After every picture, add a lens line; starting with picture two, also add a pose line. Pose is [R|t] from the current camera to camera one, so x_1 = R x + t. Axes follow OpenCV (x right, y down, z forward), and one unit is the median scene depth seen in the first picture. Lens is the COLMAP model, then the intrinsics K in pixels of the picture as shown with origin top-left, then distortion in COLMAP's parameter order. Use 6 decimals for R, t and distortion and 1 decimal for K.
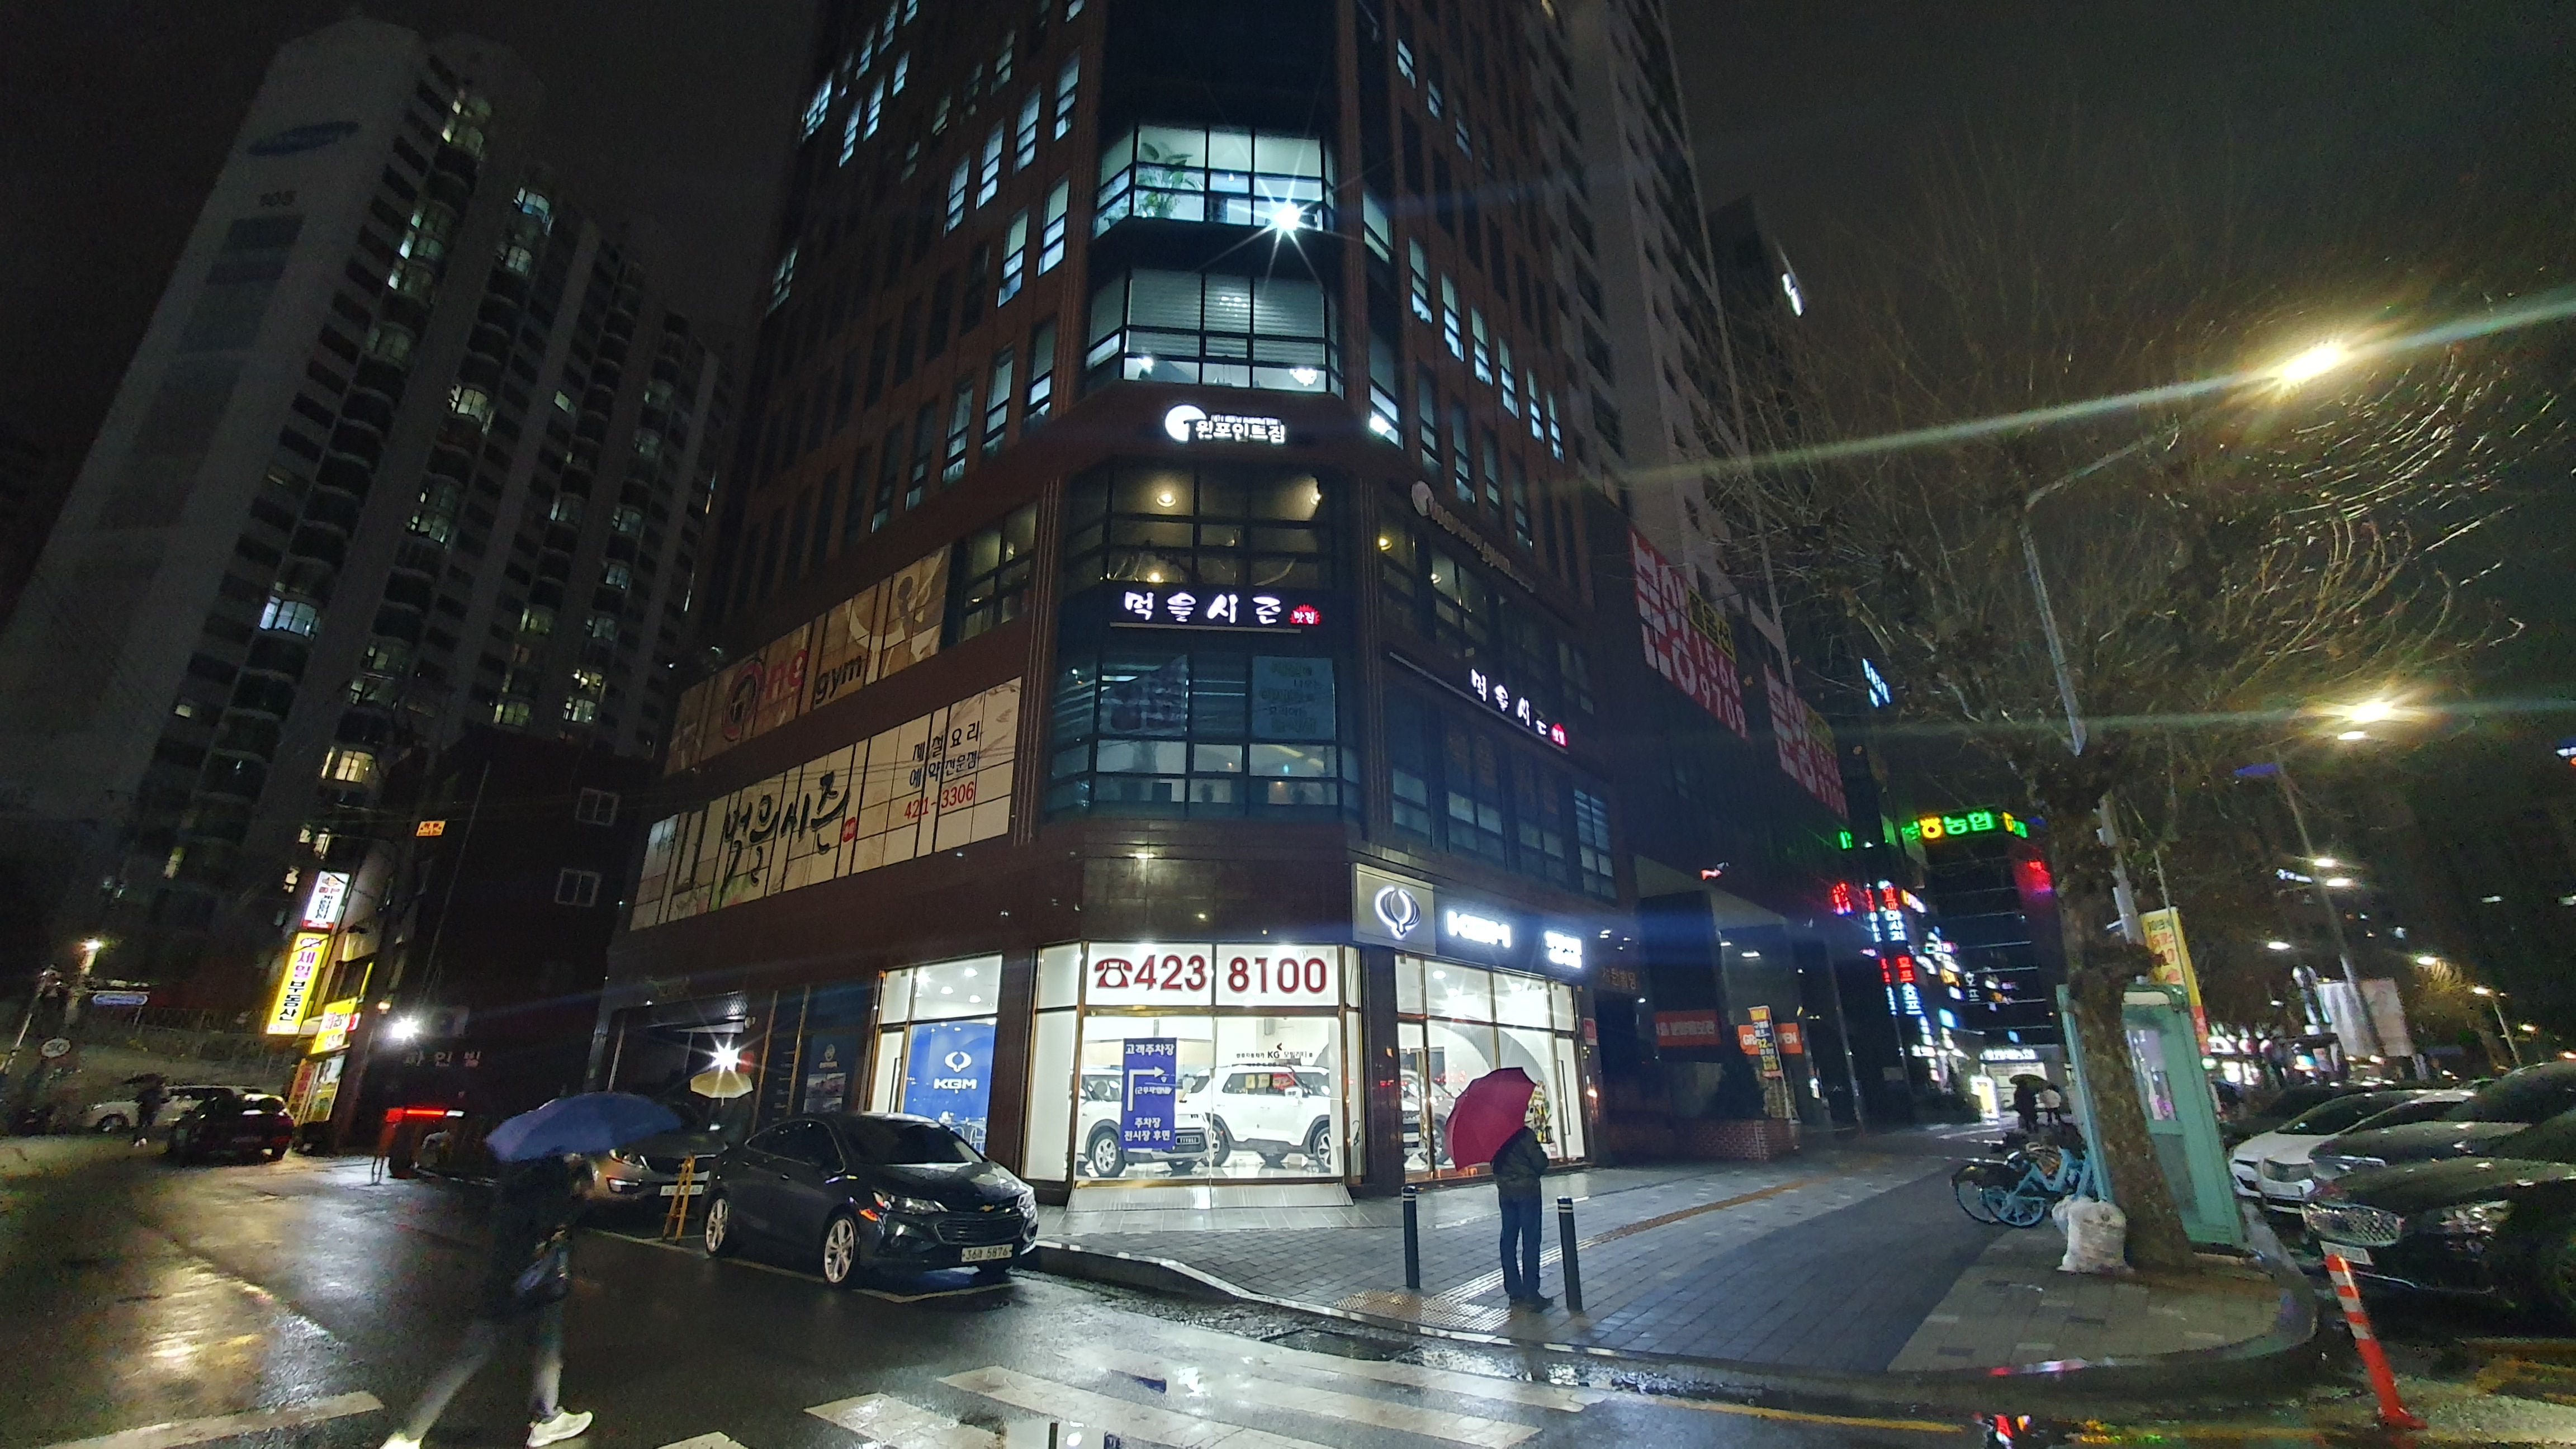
lens RADIAL K [[1006.5, 0, 1288.0], [0, 1006.5, 724.5], [0, 0, 1]] dist [0.013174, 0.000028]
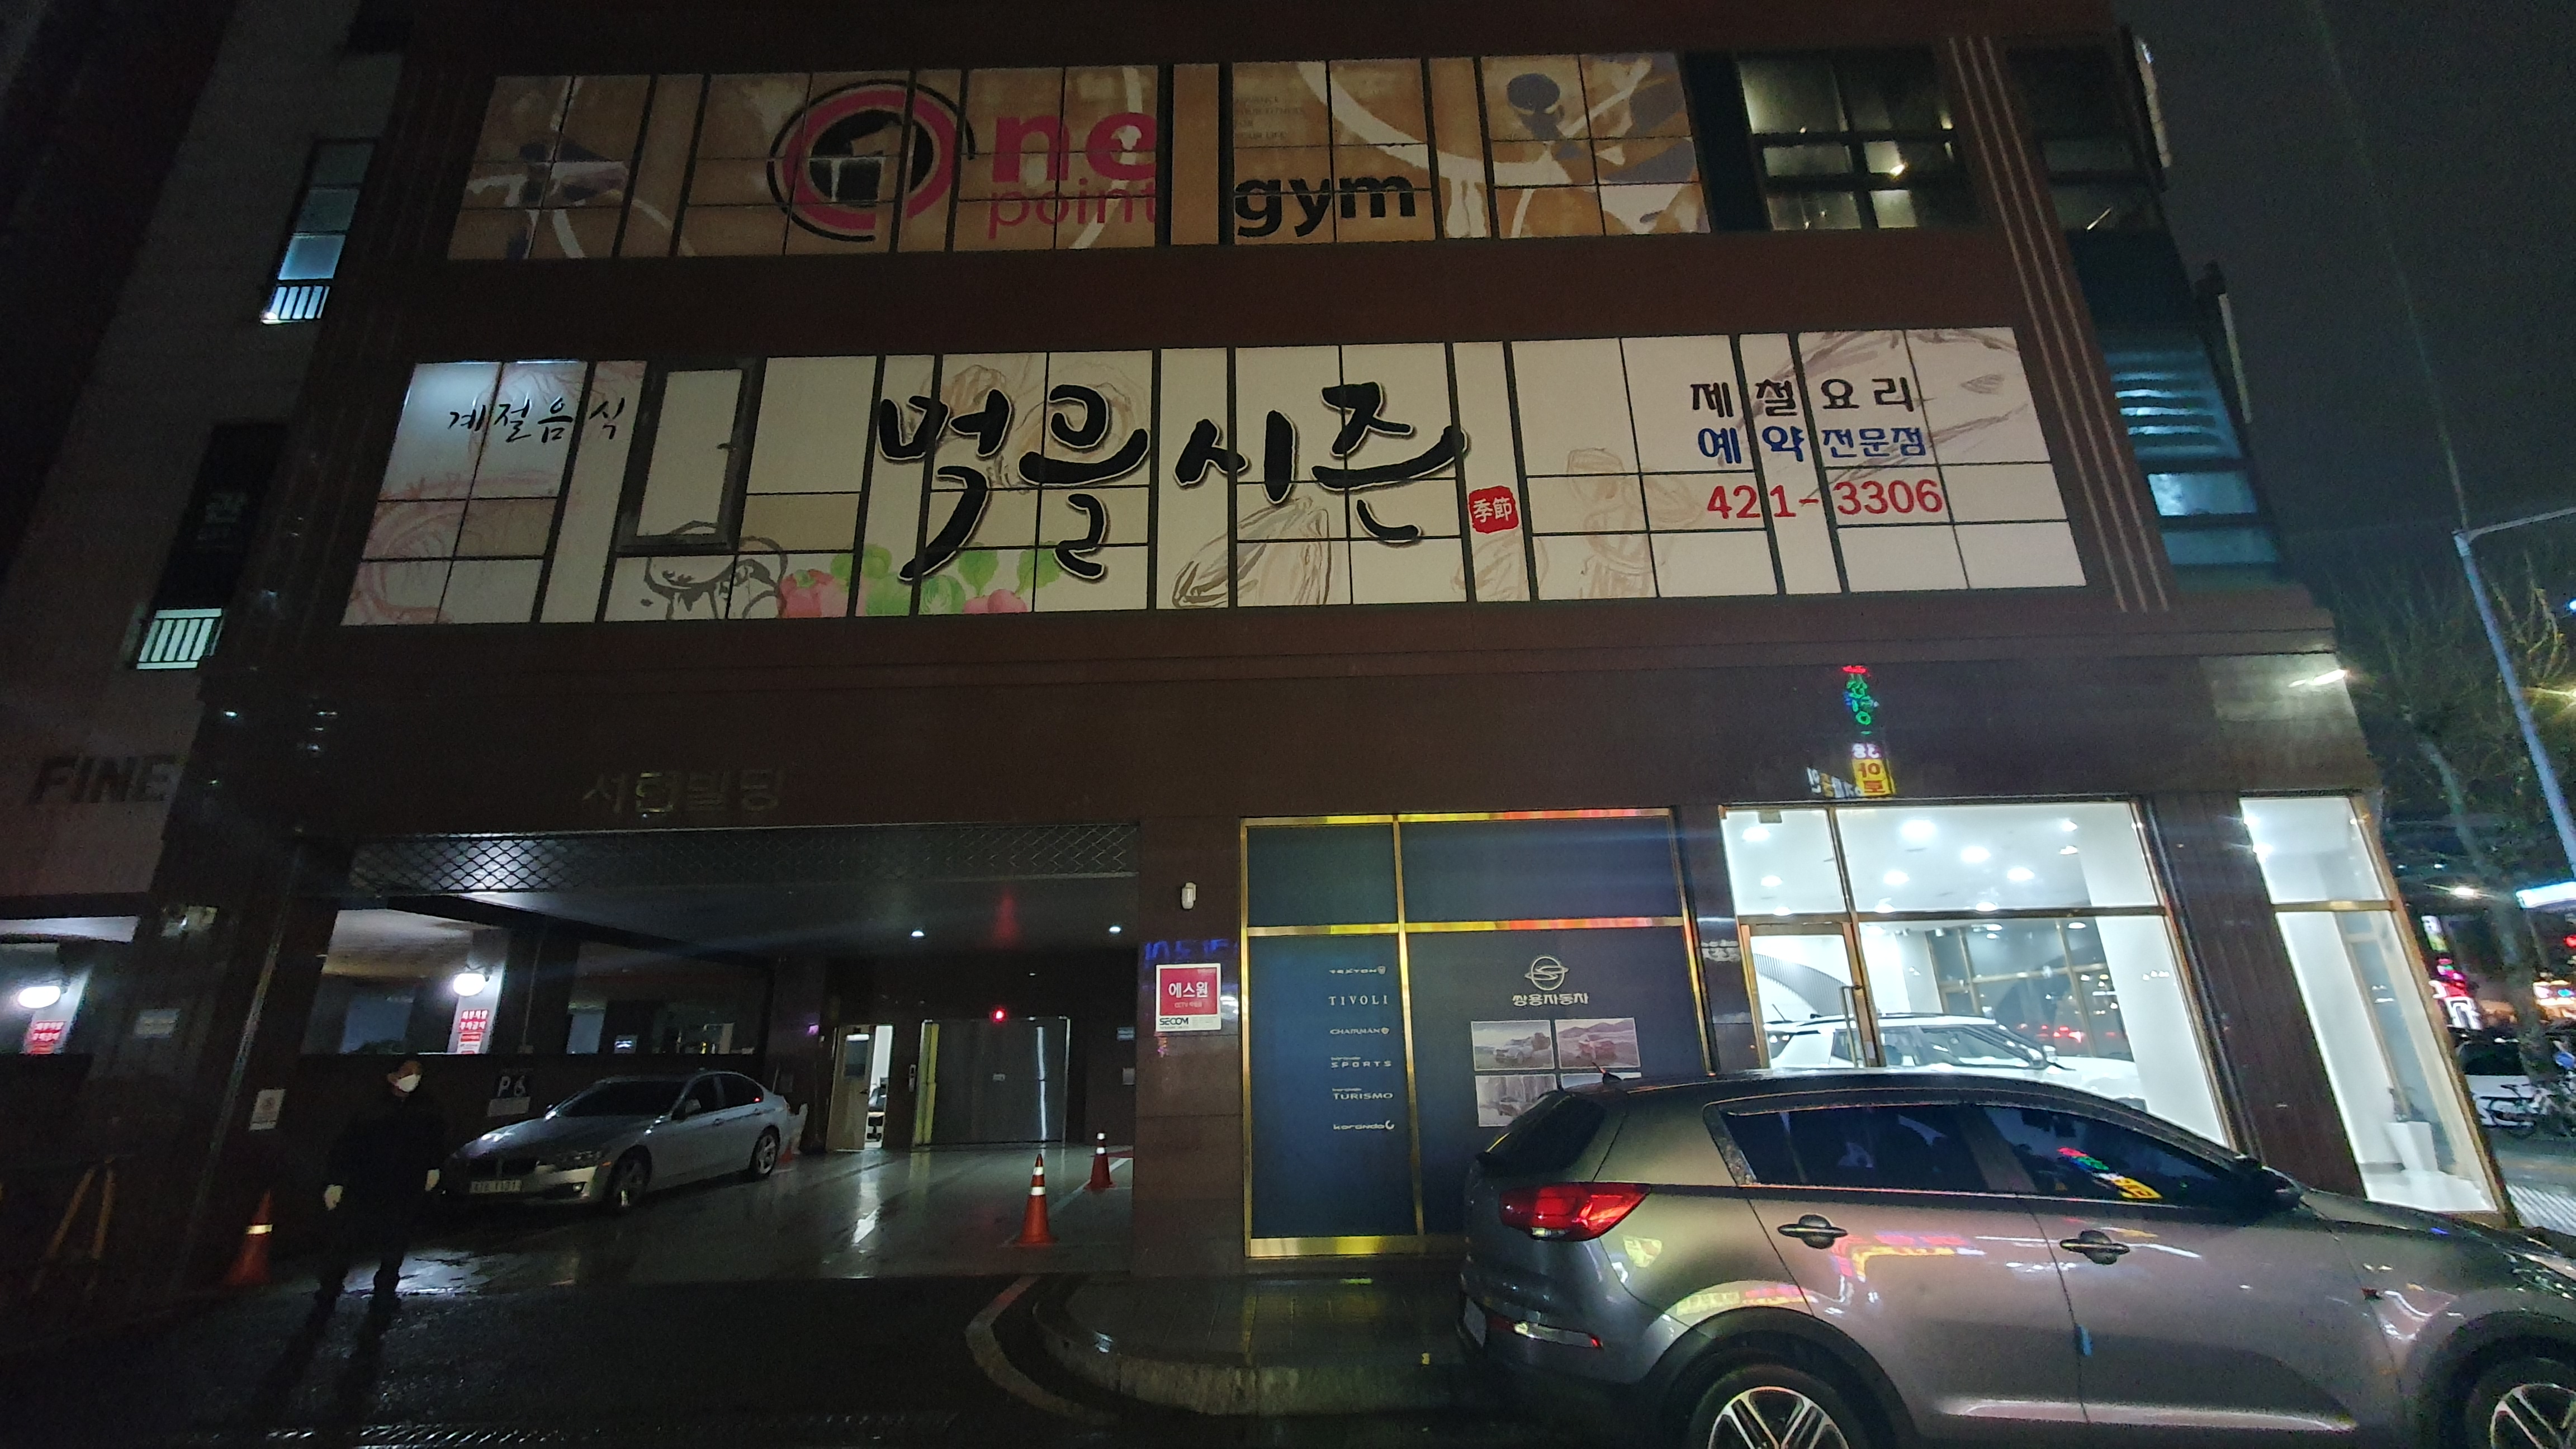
lens RADIAL K [[1006.5, 0, 1288.0], [0, 1006.5, 724.5], [0, 0, 1]] dist [0.013174, 0.000028]
pose [[0.777297, 0.176140, 0.603973, -0.760555], [-0.197050, 0.979866, -0.032166, 0.232337], [-0.597479, -0.094010, 0.796355, 0.654855]]
